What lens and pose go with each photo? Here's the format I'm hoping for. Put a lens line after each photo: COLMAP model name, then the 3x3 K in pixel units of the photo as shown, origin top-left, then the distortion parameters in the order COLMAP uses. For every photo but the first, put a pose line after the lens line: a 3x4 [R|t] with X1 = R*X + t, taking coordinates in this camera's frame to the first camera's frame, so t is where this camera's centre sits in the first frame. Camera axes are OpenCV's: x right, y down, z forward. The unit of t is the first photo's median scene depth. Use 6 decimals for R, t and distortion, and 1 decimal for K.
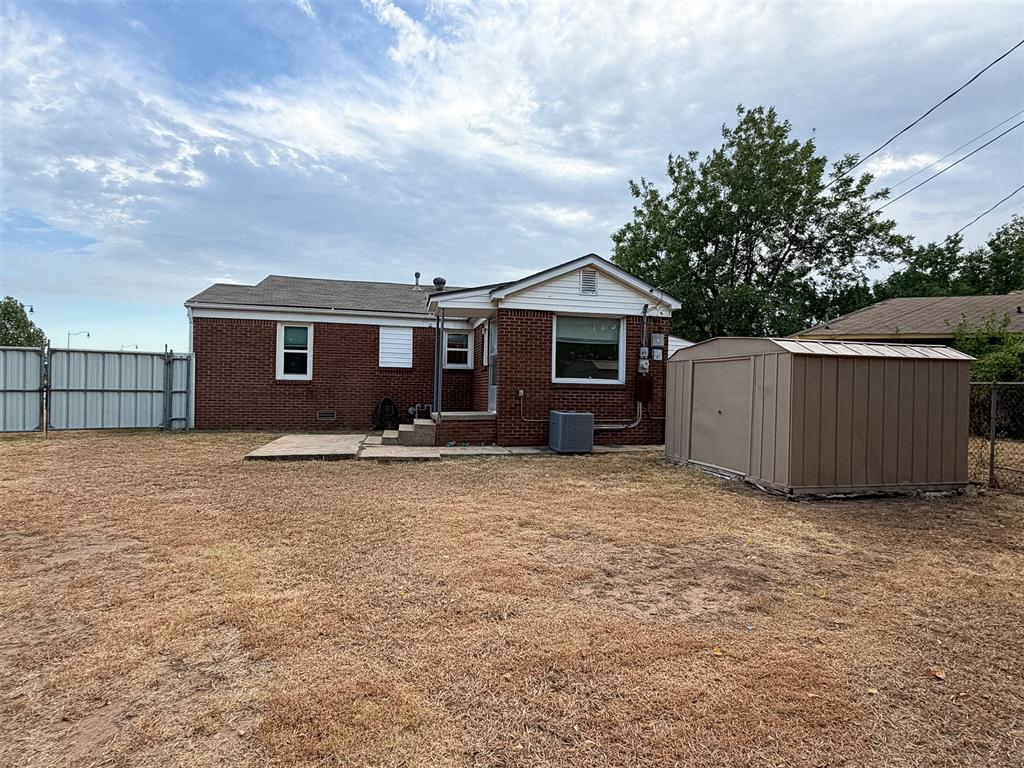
lens RADIAL K [[557.4, 0, 512.0], [0, 557.4, 384.0], [0, 0, 1]] dist [-0.001383, -0.000295]
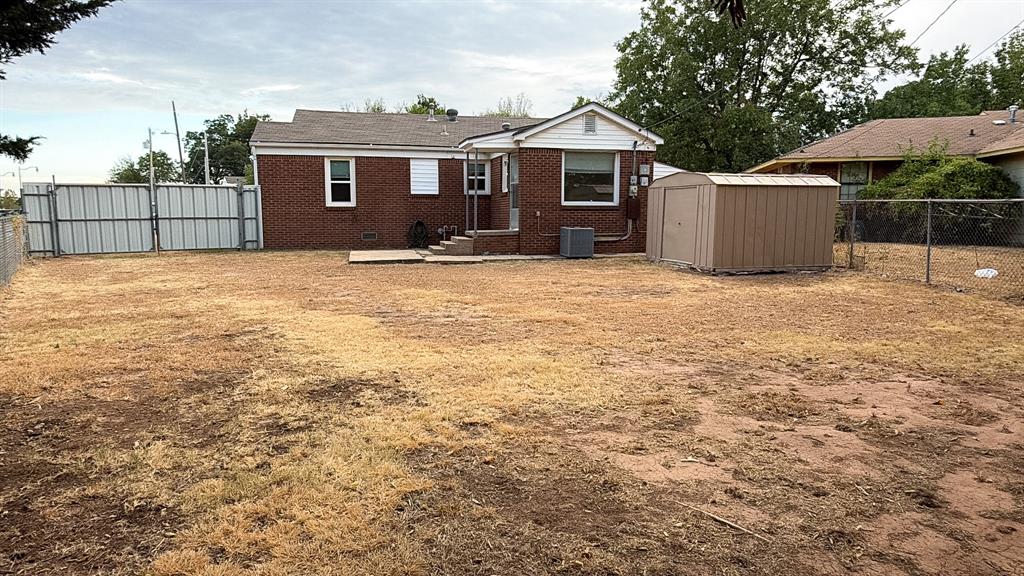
lens RADIAL K [[622.2, 0, 512.0], [0, 622.2, 288.0], [0, 0, 1]] dist [0.004491, 0.000097]
pose [[0.999780, -0.019236, 0.008355, -0.044323], [0.017993, 0.991418, 0.129482, -0.000619], [-0.010774, -0.129303, 0.991547, -0.340018]]
